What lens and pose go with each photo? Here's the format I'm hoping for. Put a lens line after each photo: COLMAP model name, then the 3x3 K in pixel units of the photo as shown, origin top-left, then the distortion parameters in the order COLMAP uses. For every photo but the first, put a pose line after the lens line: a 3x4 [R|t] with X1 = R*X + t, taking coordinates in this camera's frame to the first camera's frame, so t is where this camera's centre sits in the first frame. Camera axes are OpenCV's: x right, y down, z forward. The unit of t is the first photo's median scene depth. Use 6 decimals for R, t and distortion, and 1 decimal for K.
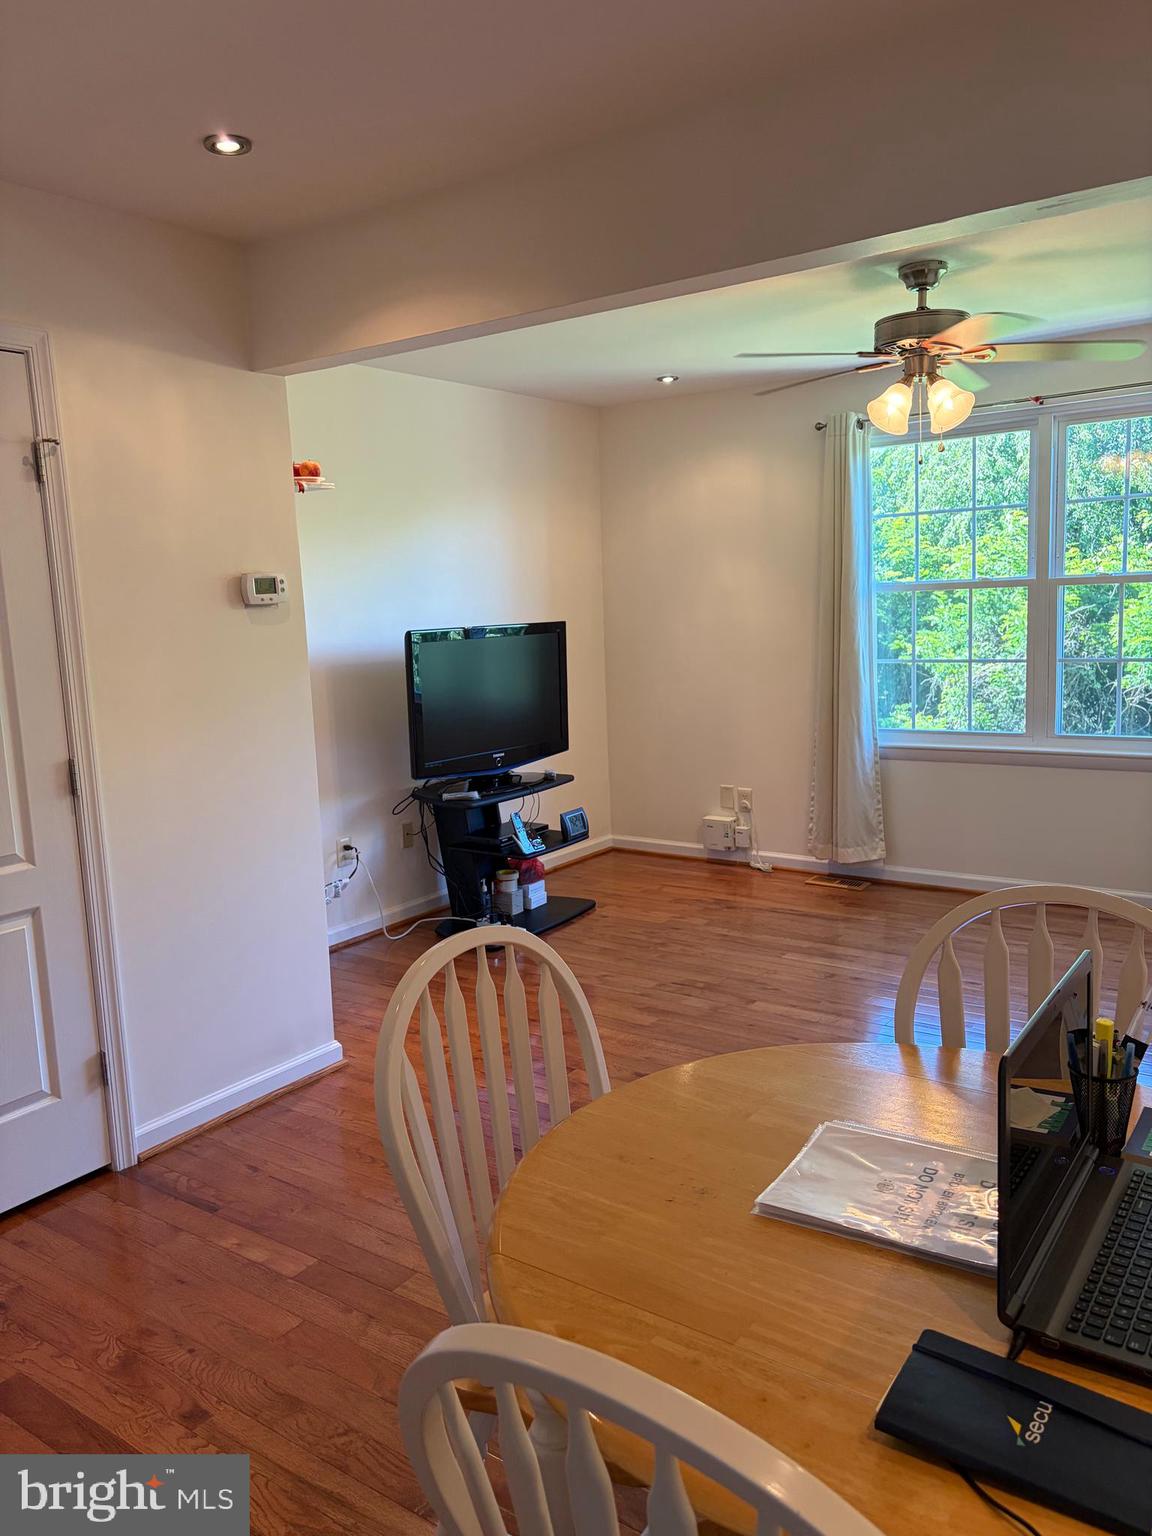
lens RADIAL K [[1148.8, 0, 576.0], [0, 1148.8, 768.0], [0, 0, 1]] dist [0.127793, -0.385822]
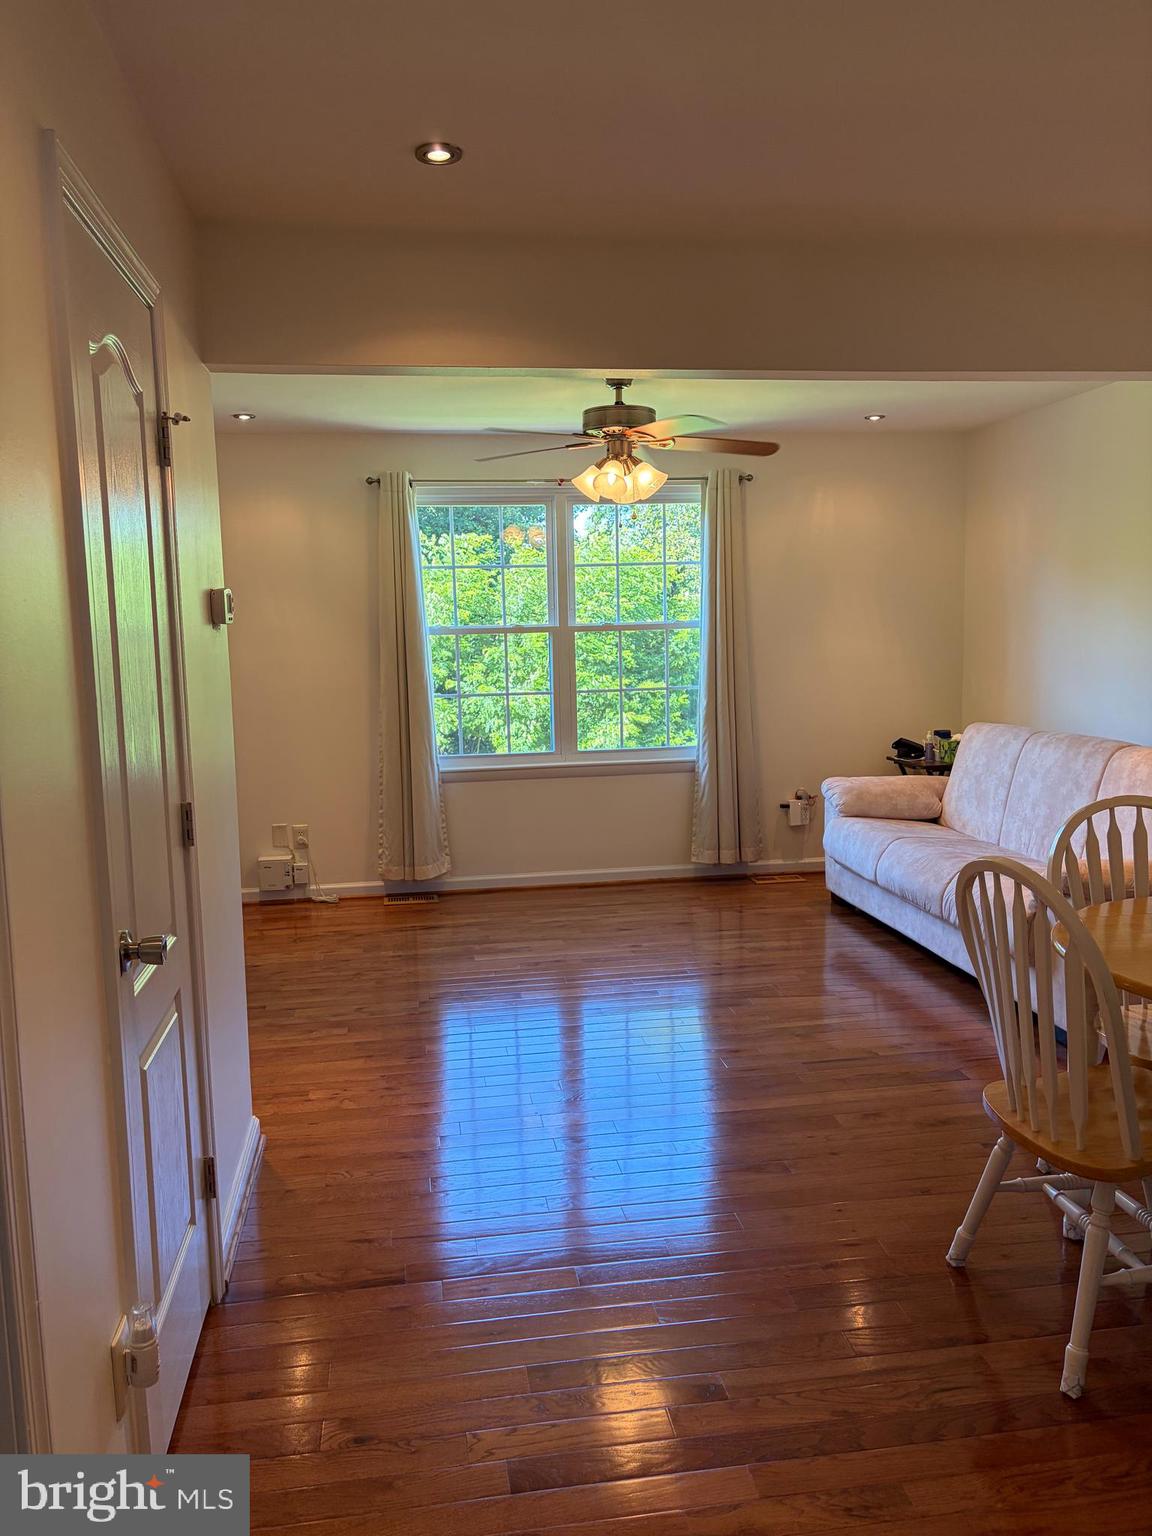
lens RADIAL K [[1148.8, 0, 576.0], [0, 1148.8, 768.0], [0, 0, 1]] dist [0.127793, -0.385822]
pose [[0.713962, -0.064764, 0.697183, -0.440606], [0.098204, 0.995133, -0.008126, 0.000038], [-0.693264, 0.074267, 0.716847, 0.116493]]
